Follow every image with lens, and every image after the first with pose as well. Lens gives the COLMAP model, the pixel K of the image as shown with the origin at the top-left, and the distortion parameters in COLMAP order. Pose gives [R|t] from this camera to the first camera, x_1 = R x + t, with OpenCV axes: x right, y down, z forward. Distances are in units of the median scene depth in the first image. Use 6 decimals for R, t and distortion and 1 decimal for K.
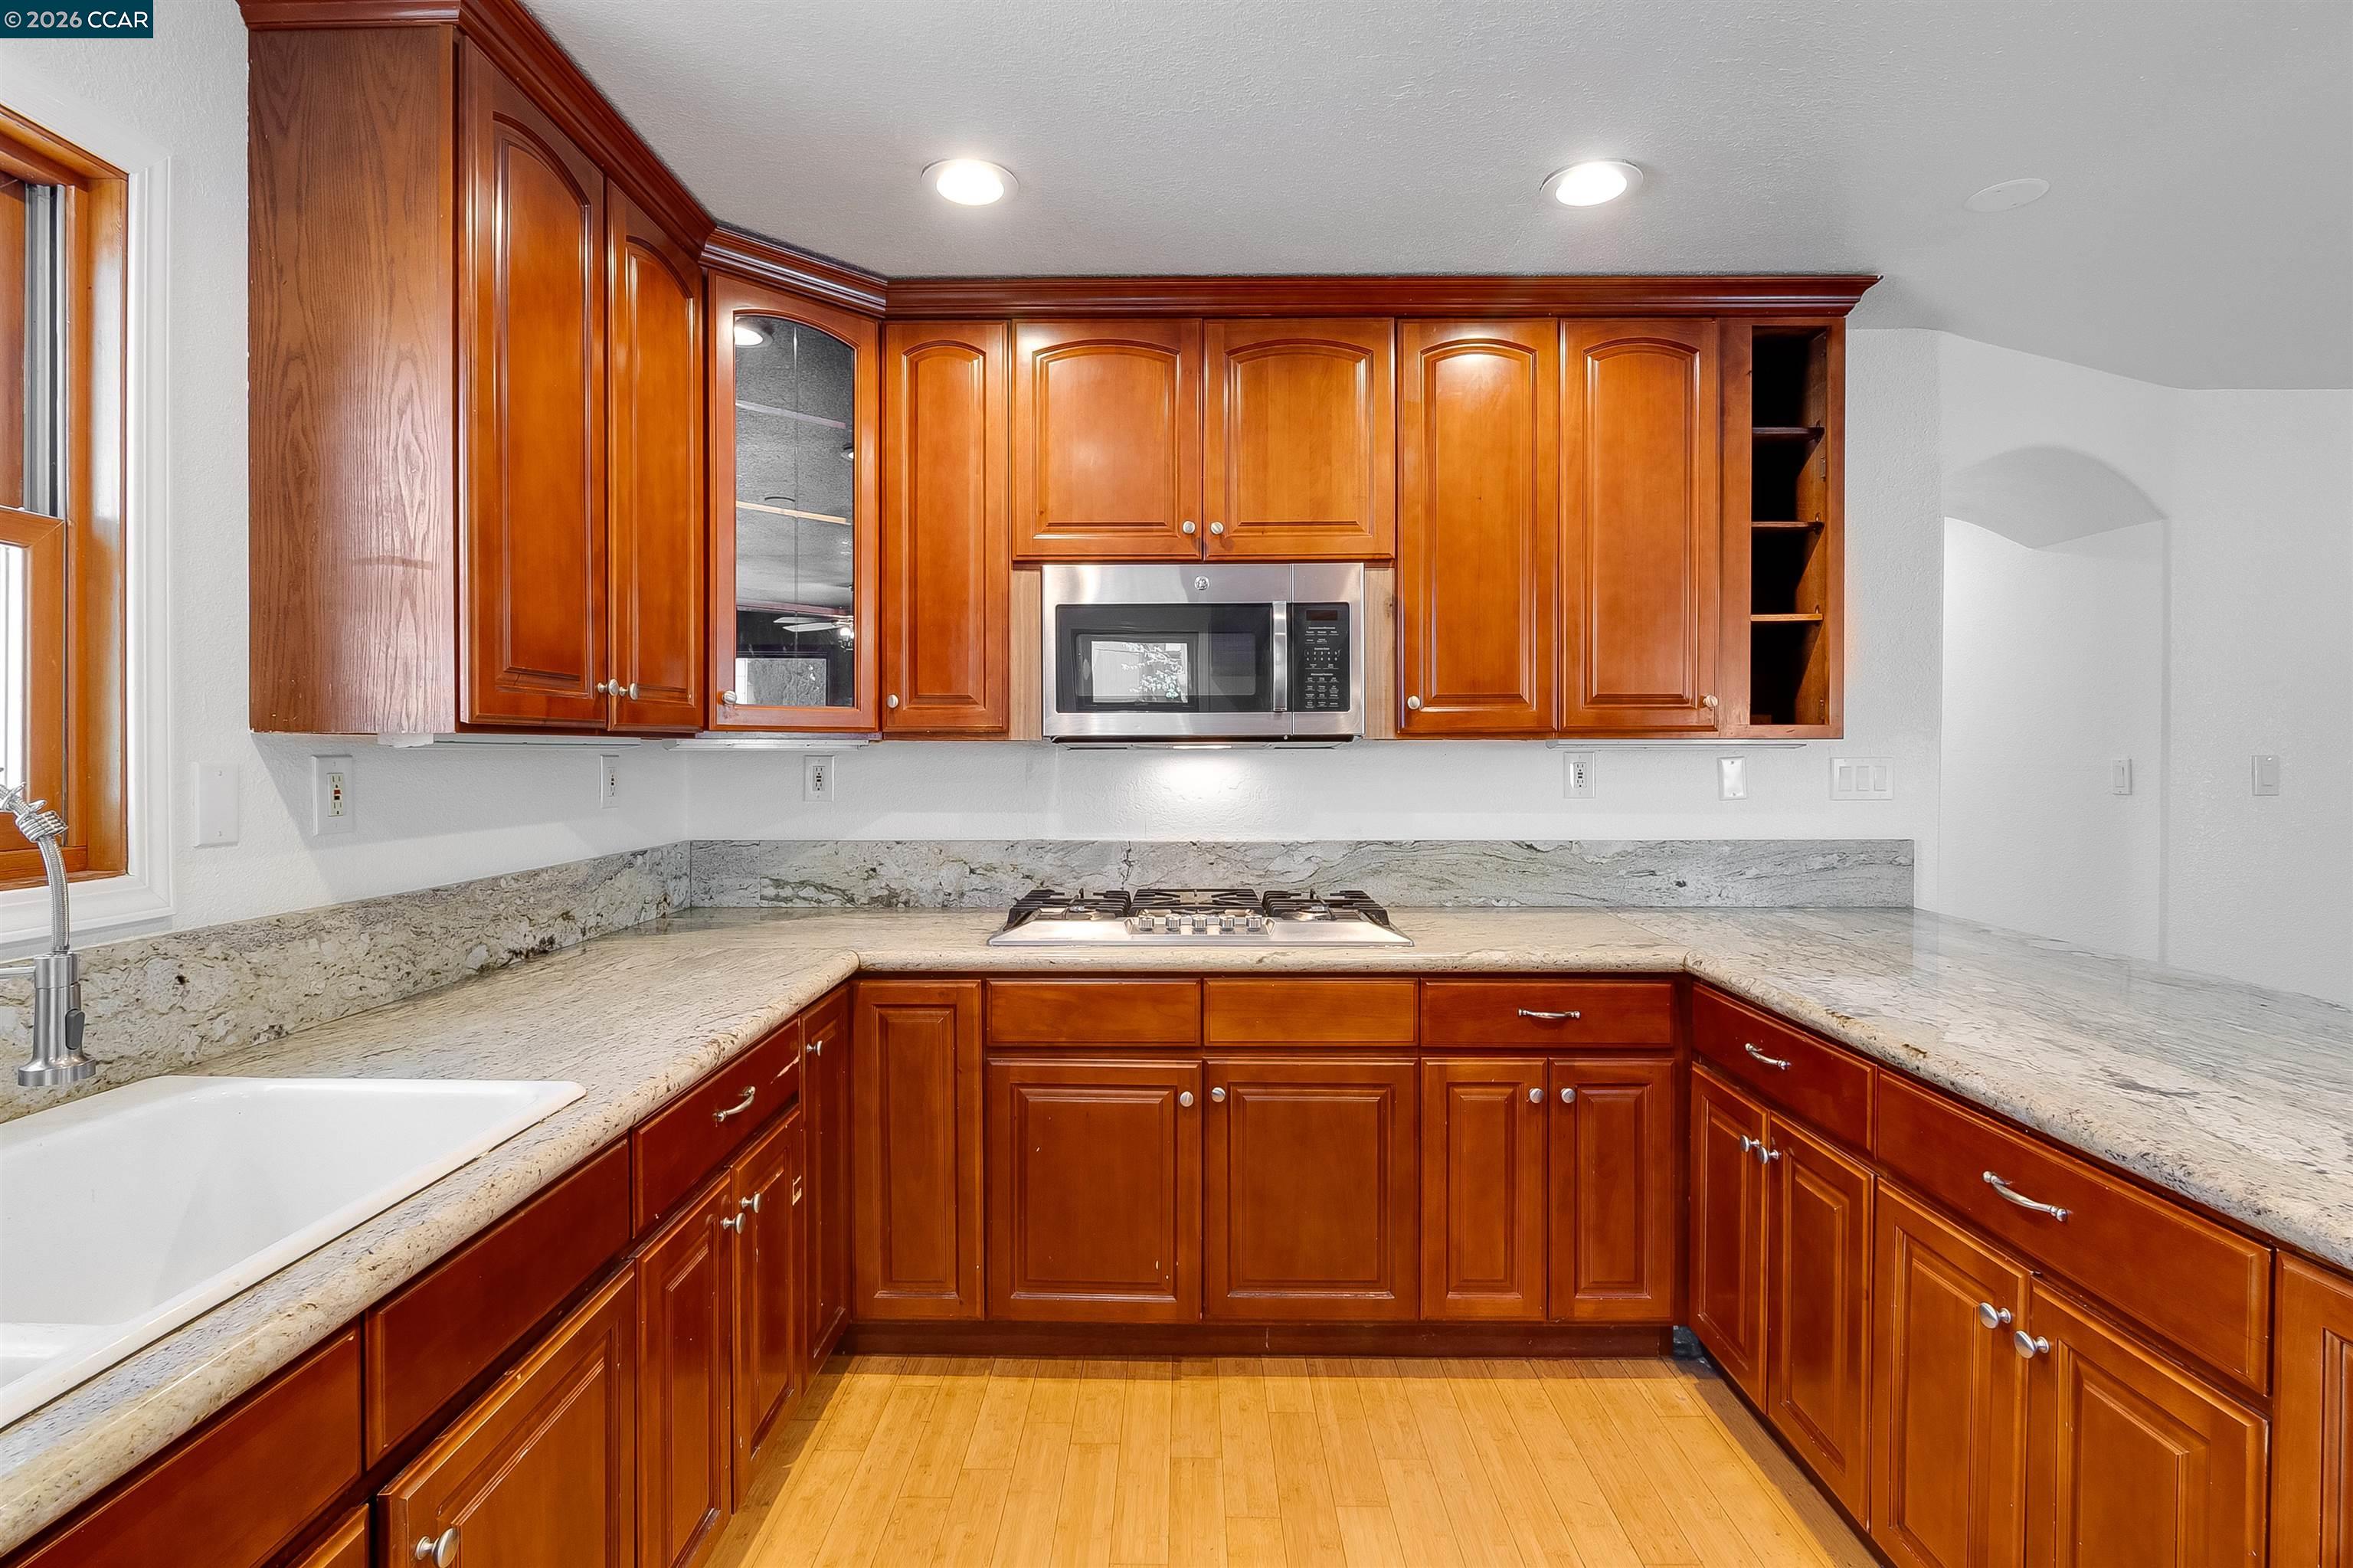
lens RADIAL K [[1120.2, 0, 1173.4], [0, 1120.2, 772.0], [0, 0, 1]] dist [0.000056, -0.000122]
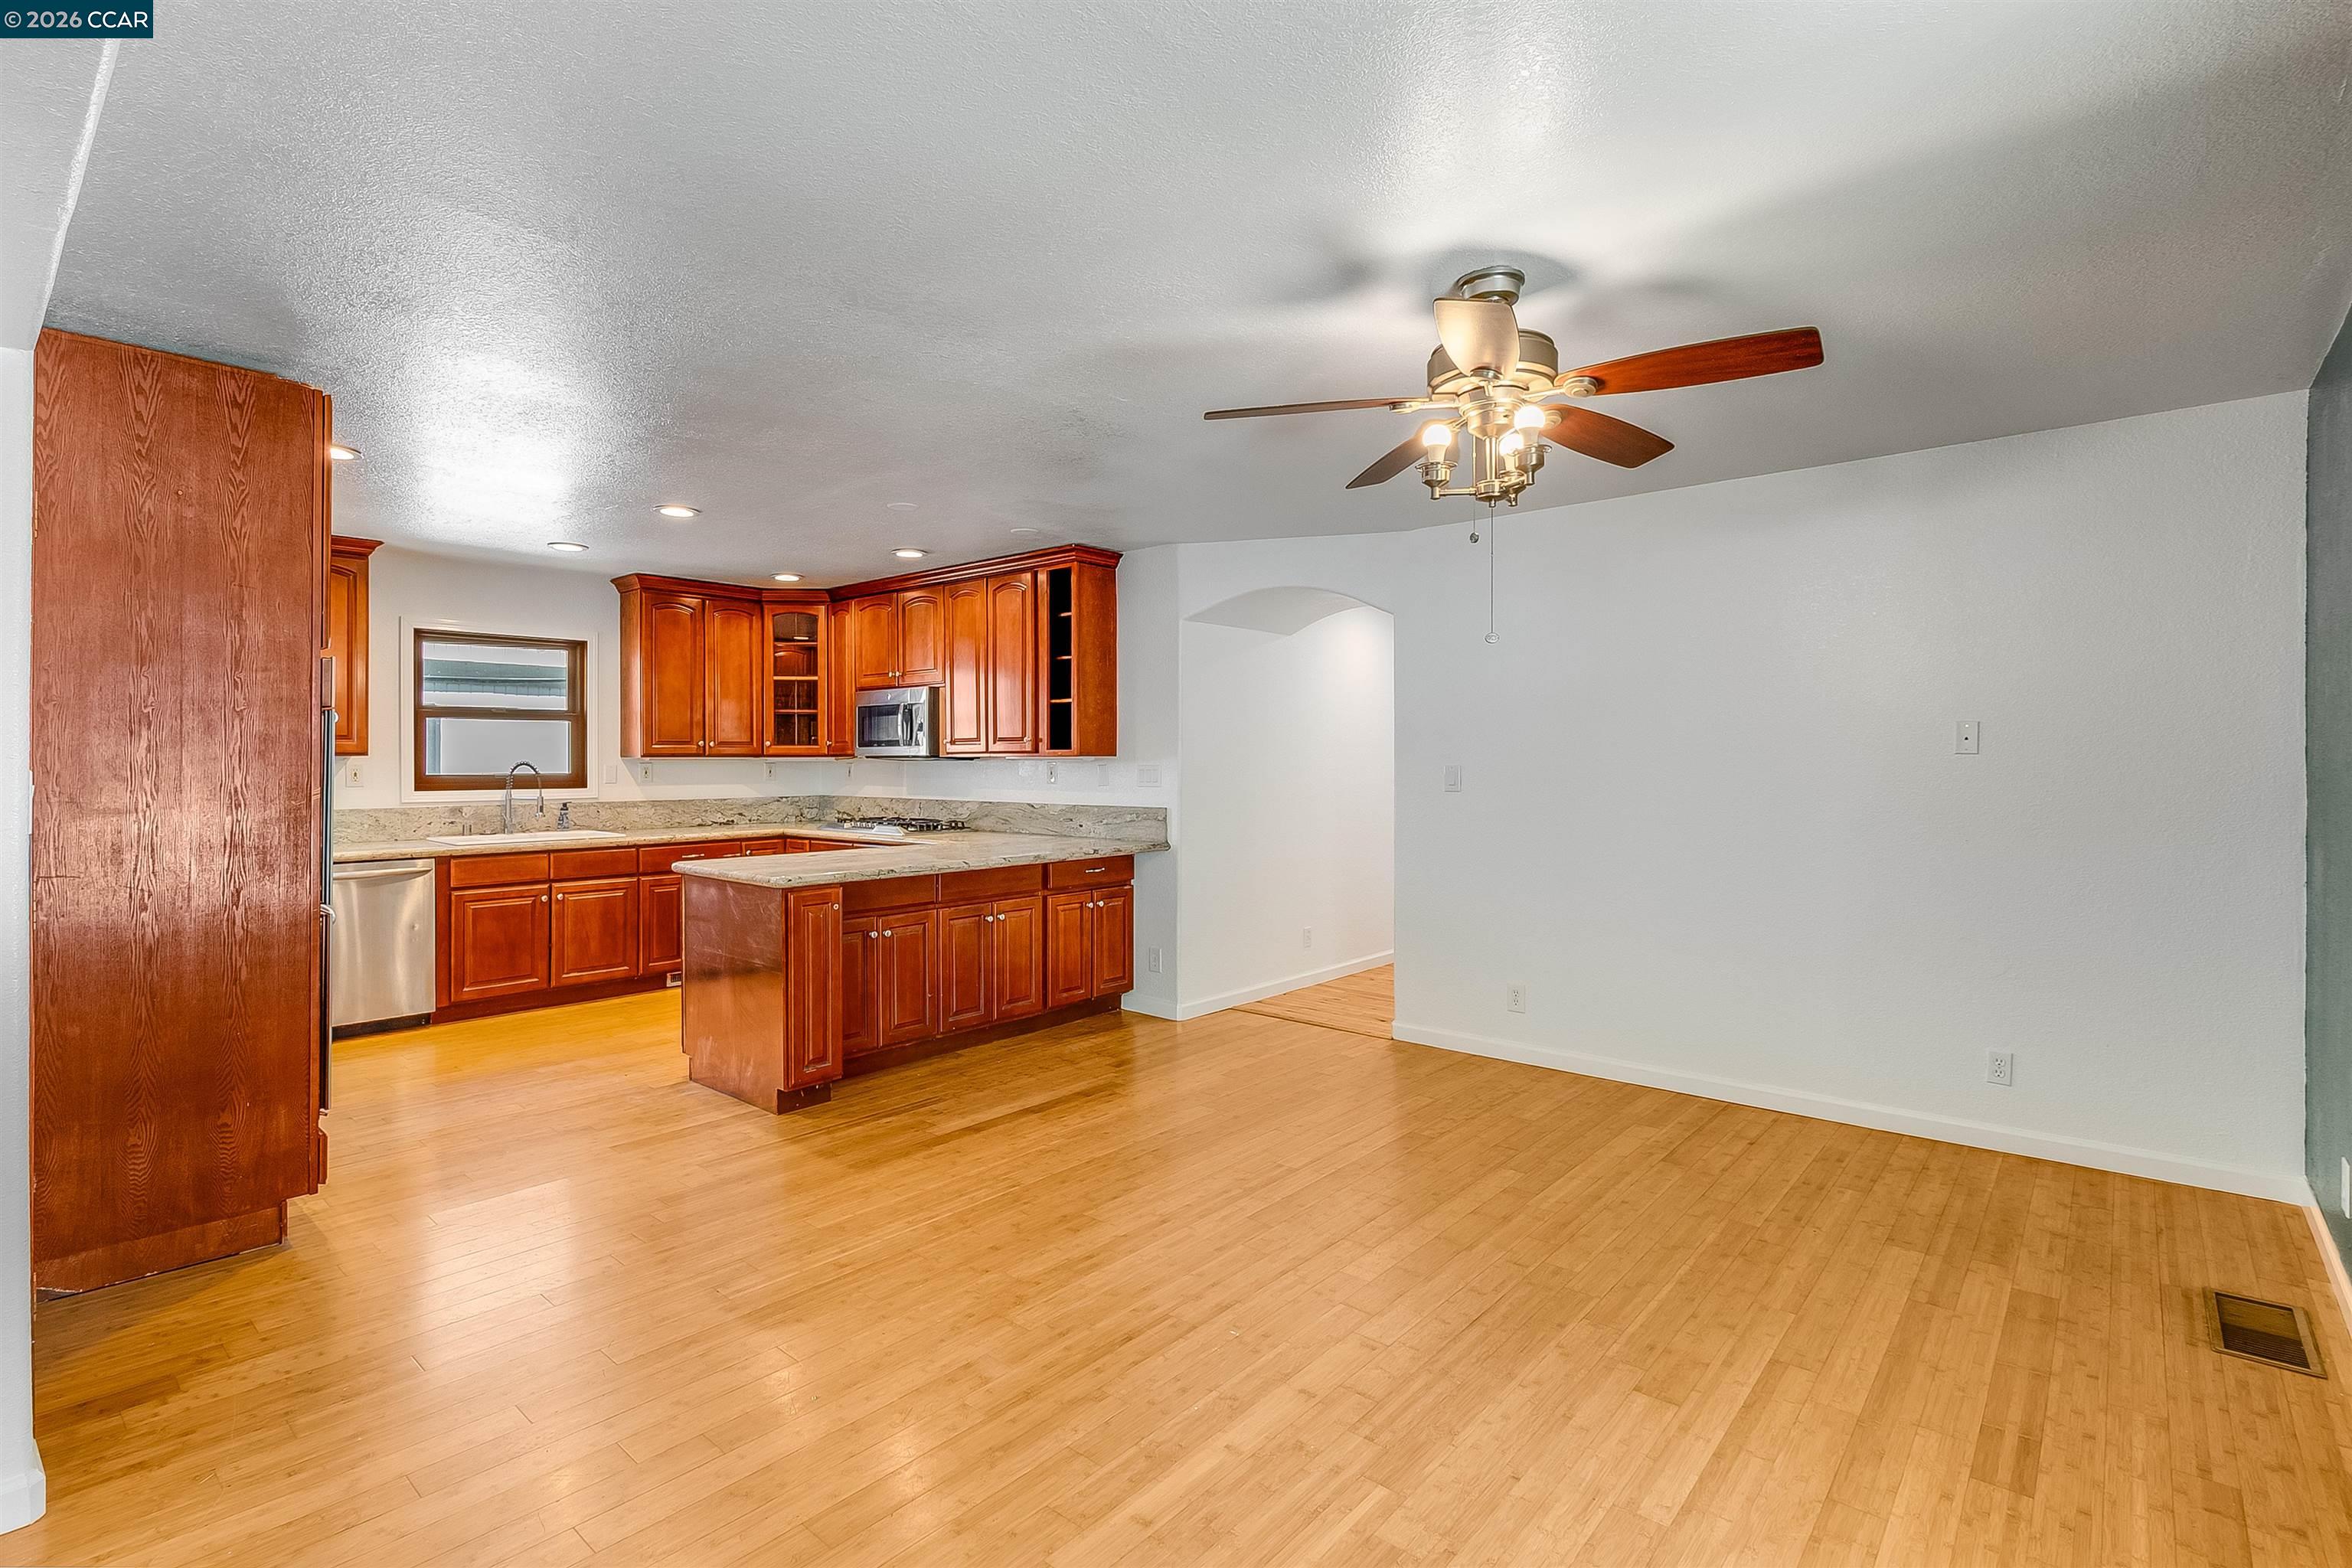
lens RADIAL K [[1090.2, 0, 1180.2], [0, 1090.2, 768.8], [0, 0, 1]] dist [-0.003749, -0.003210]
pose [[0.759316, 0.004768, -0.650704, 2.421552], [-0.011182, 0.999921, -0.005721, 0.004909], [0.650626, 0.011620, 0.759310, -0.530091]]
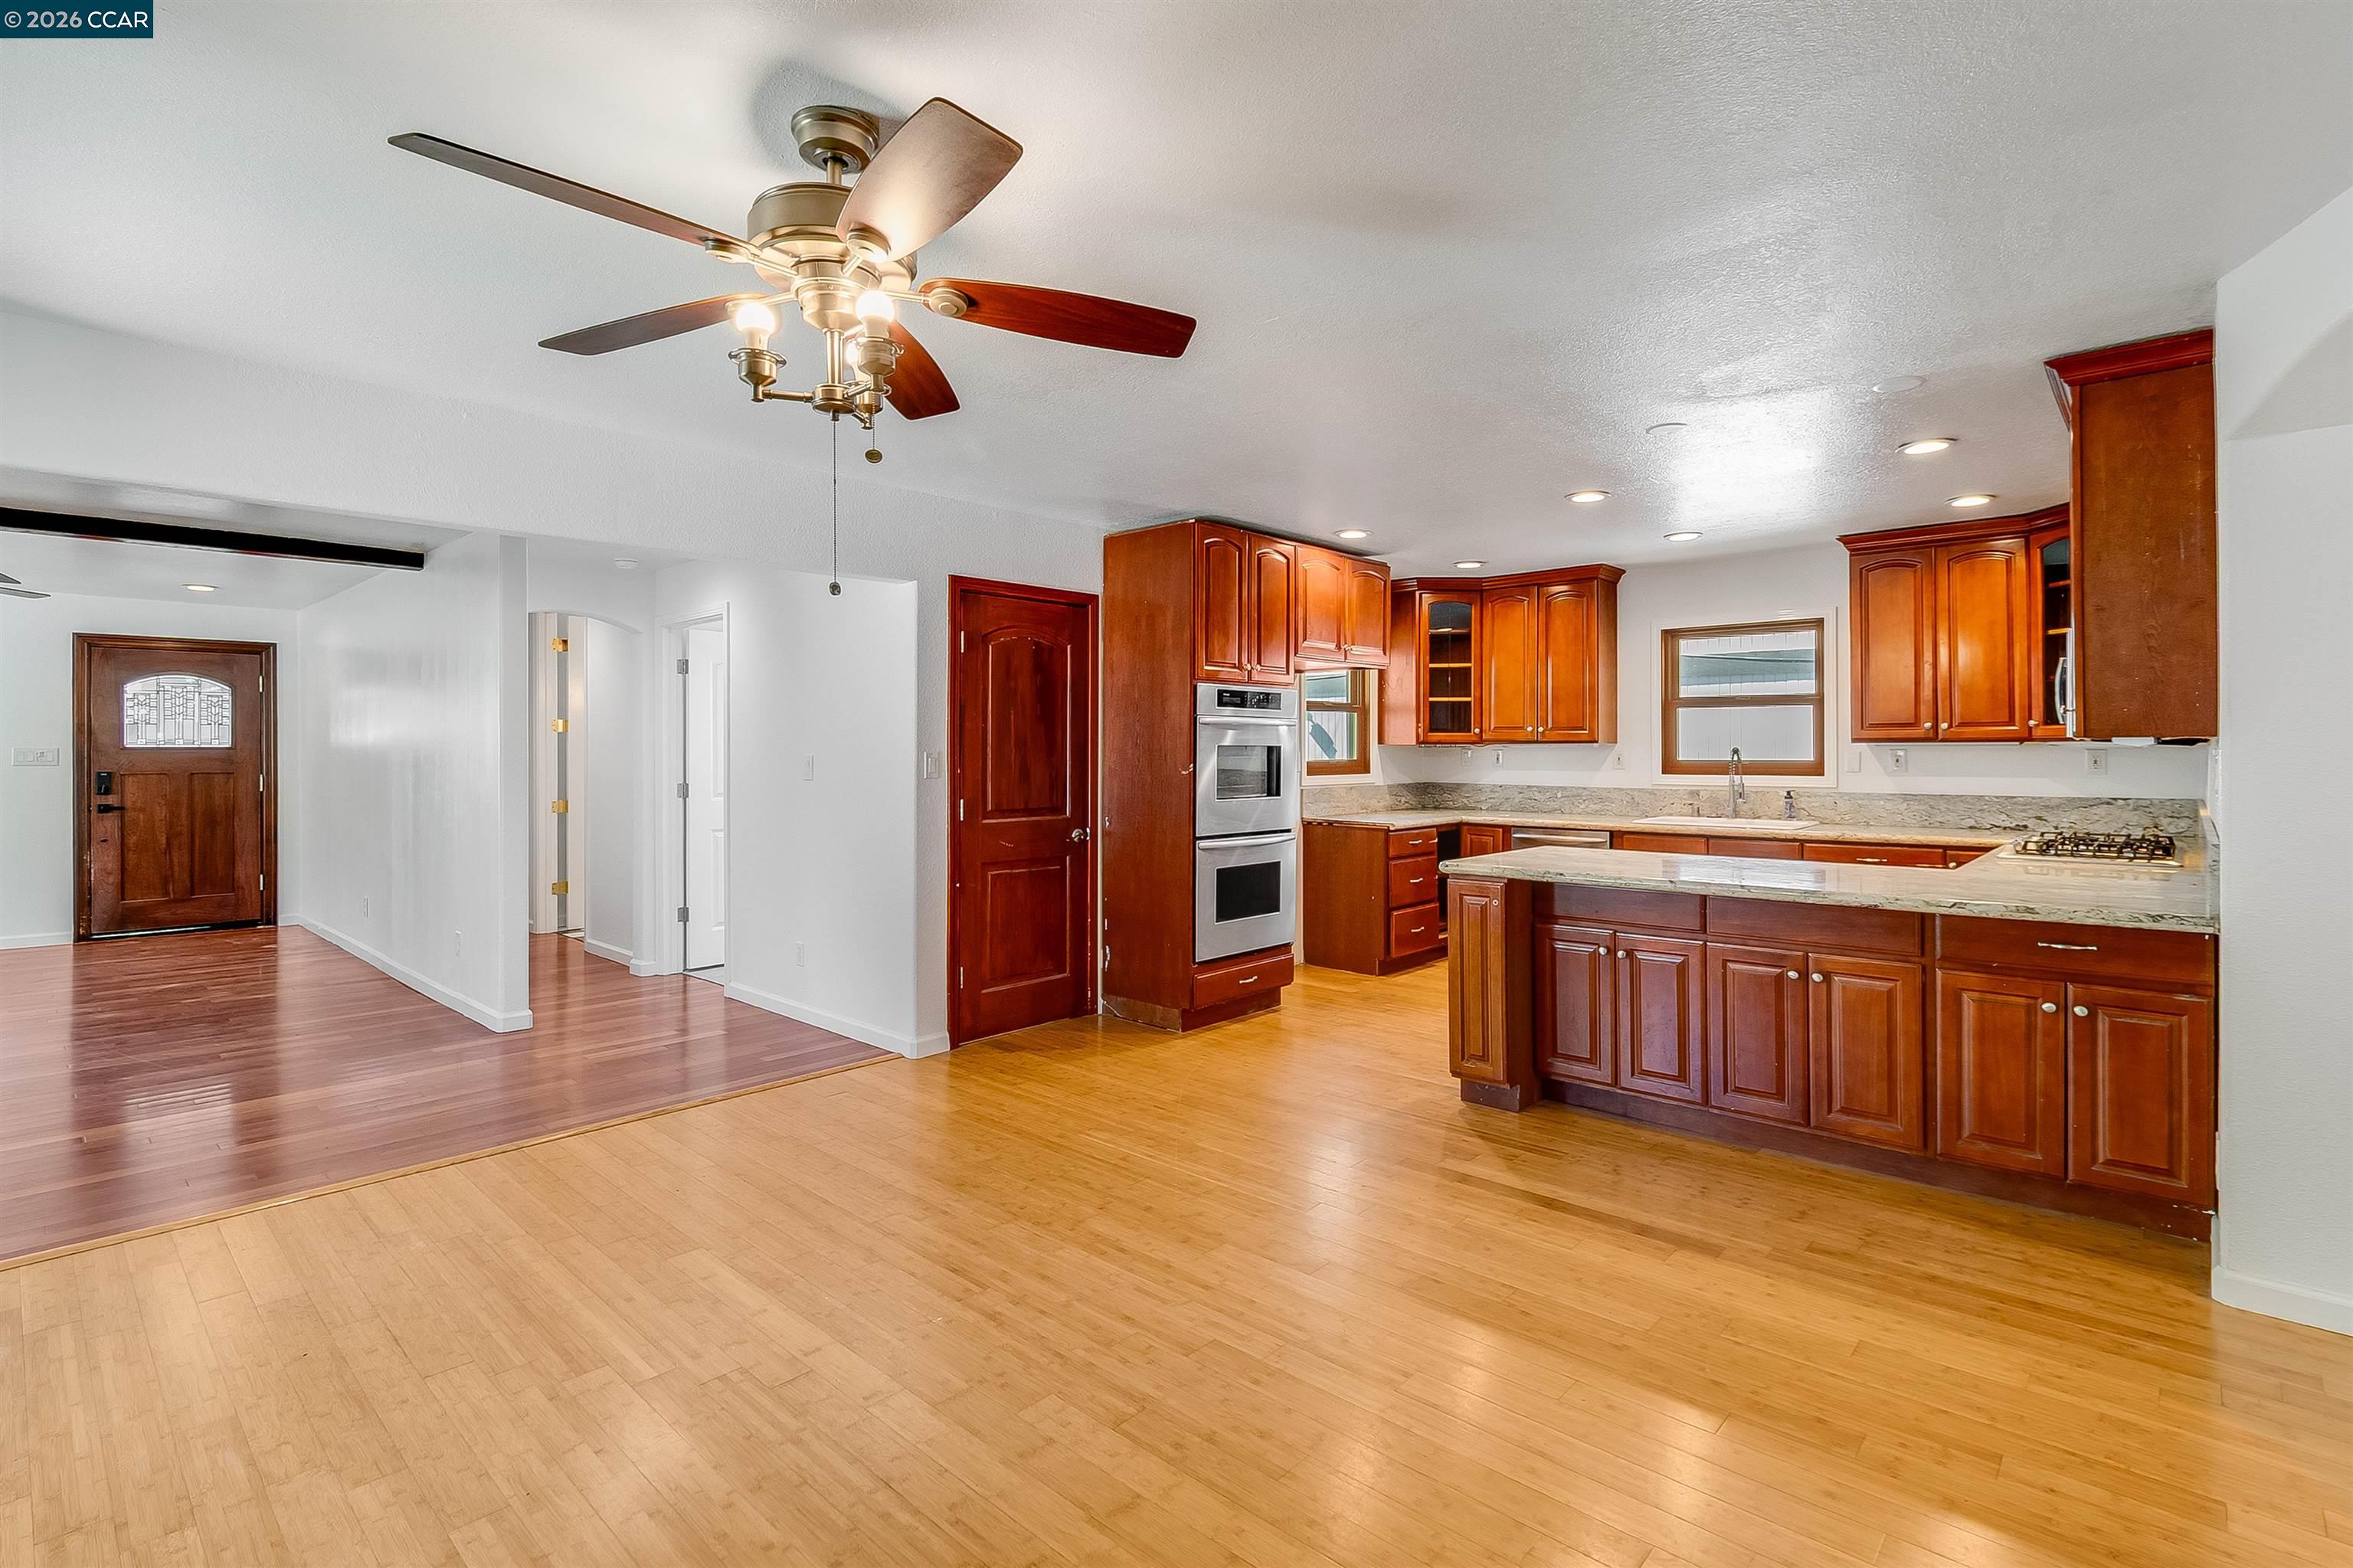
lens RADIAL K [[1090.7, 0, 1178.6], [0, 1090.7, 762.2], [0, 0, 1]] dist [-0.003749, -0.003210]
pose [[-0.668948, 0.008936, -0.743255, 2.397671], [-0.012867, 0.999639, 0.023599, -0.020459], [0.743197, 0.025350, -0.668592, 1.198162]]
